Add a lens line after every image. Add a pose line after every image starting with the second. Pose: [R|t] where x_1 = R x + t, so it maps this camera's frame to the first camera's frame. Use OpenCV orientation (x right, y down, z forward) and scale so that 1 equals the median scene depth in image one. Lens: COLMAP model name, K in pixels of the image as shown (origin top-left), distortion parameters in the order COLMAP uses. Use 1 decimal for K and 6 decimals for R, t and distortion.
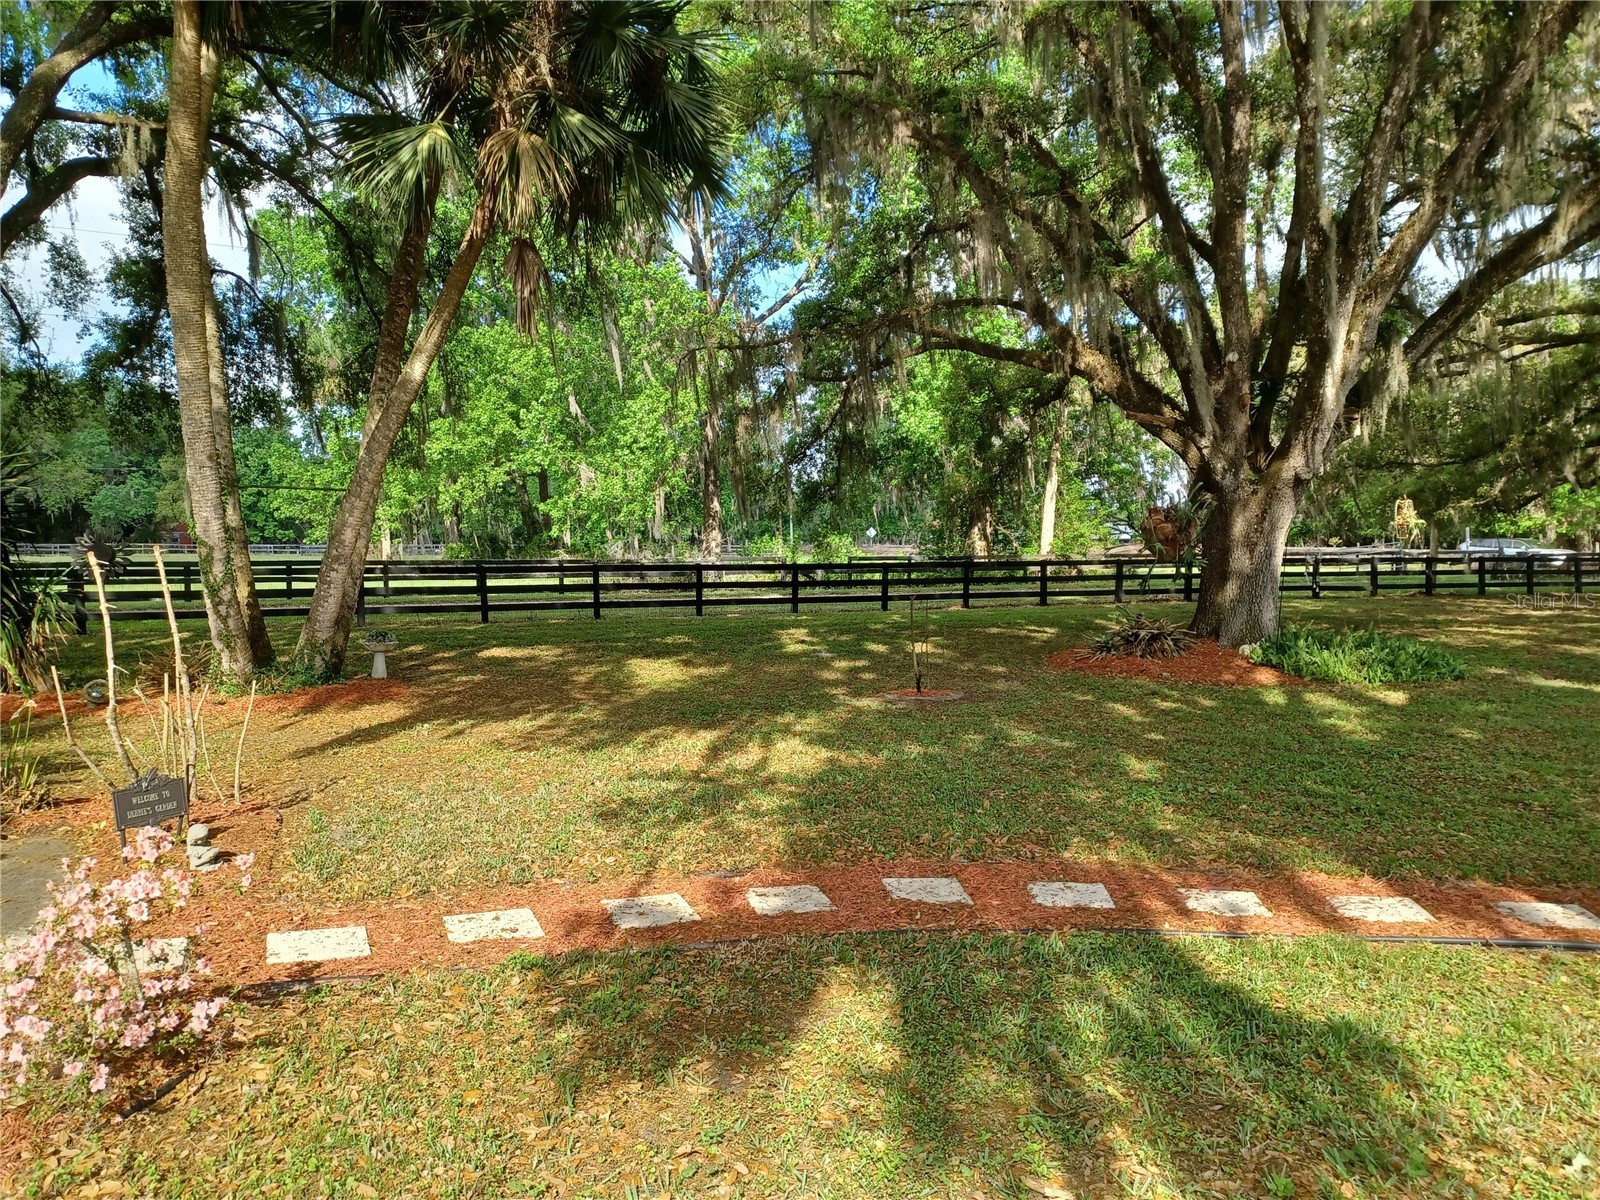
lens RADIAL K [[1152.0, 0, 800.0], [0, 1152.0, 600.0], [0, 0, 1]] dist [0.042682, 0.000615]
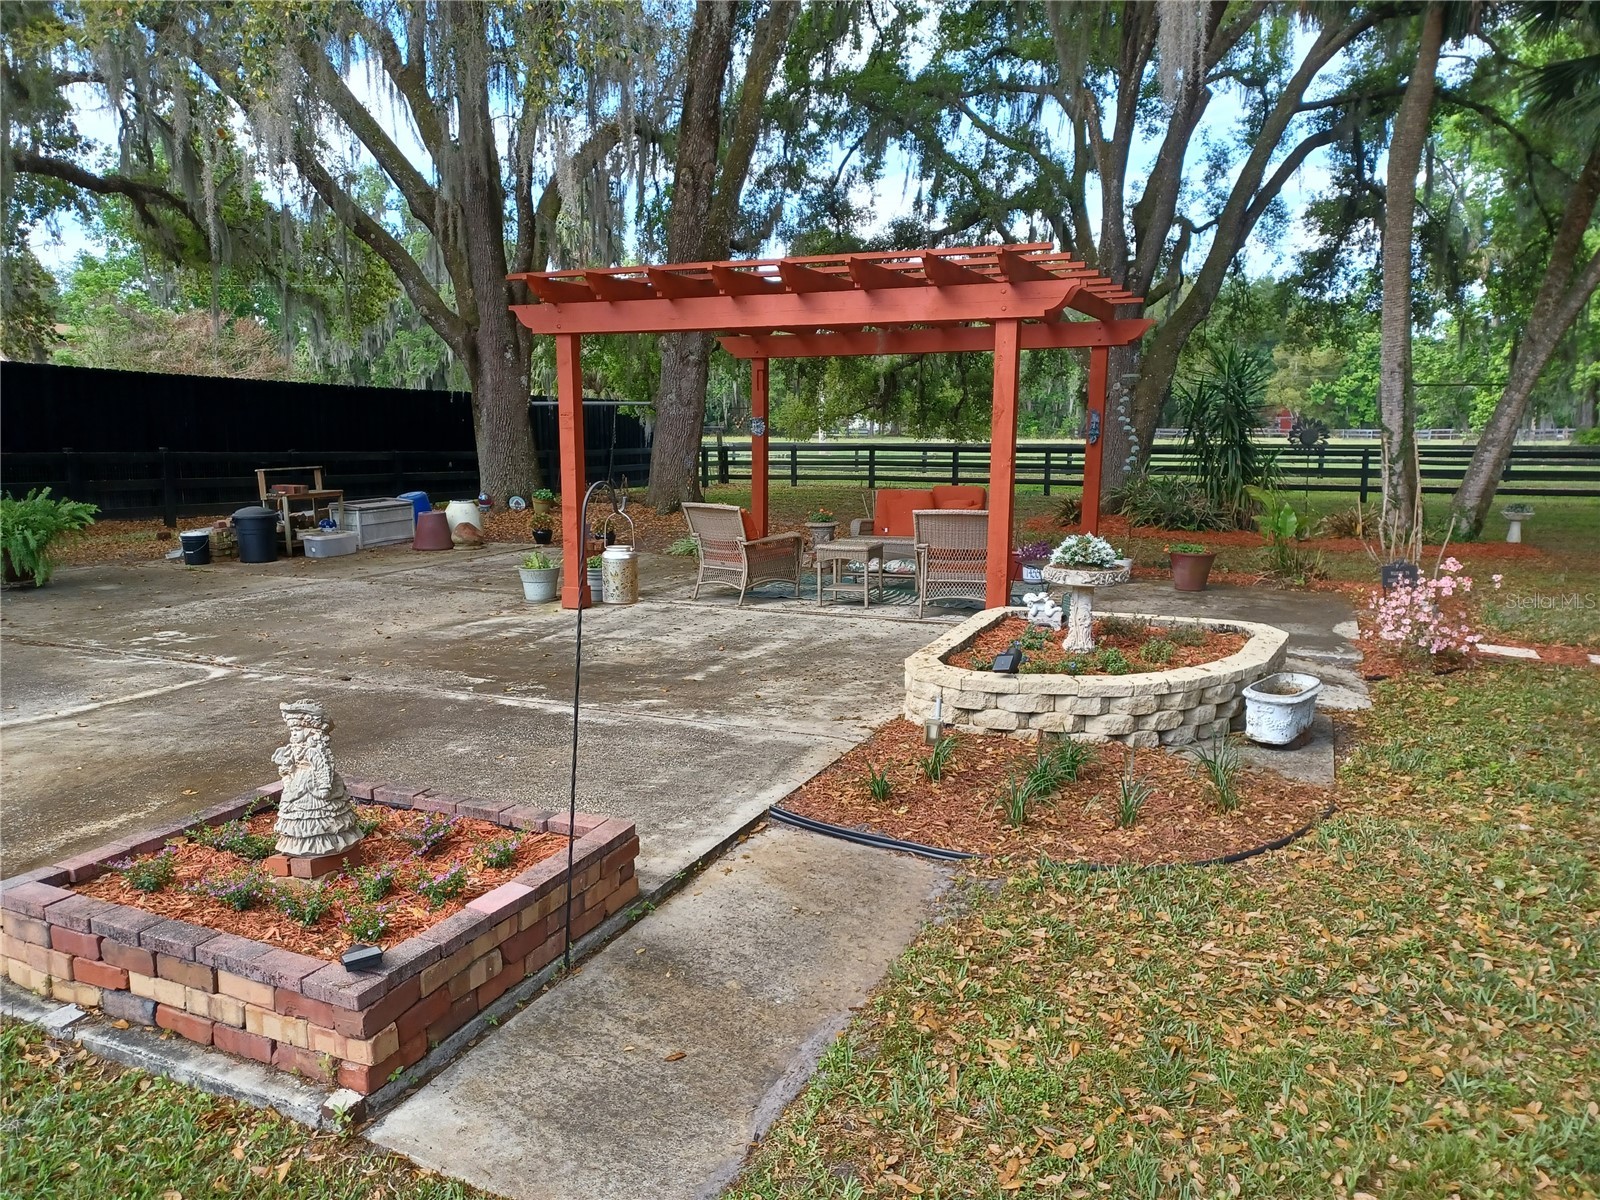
lens RADIAL K [[1152.0, 0, 800.0], [0, 1152.0, 600.0], [0, 0, 1]] dist [0.042682, 0.000615]
pose [[0.643410, 0.117037, -0.756522, 0.066601], [-0.042317, 0.992171, 0.117503, 0.011684], [0.764351, -0.043589, 0.643325, -0.270758]]
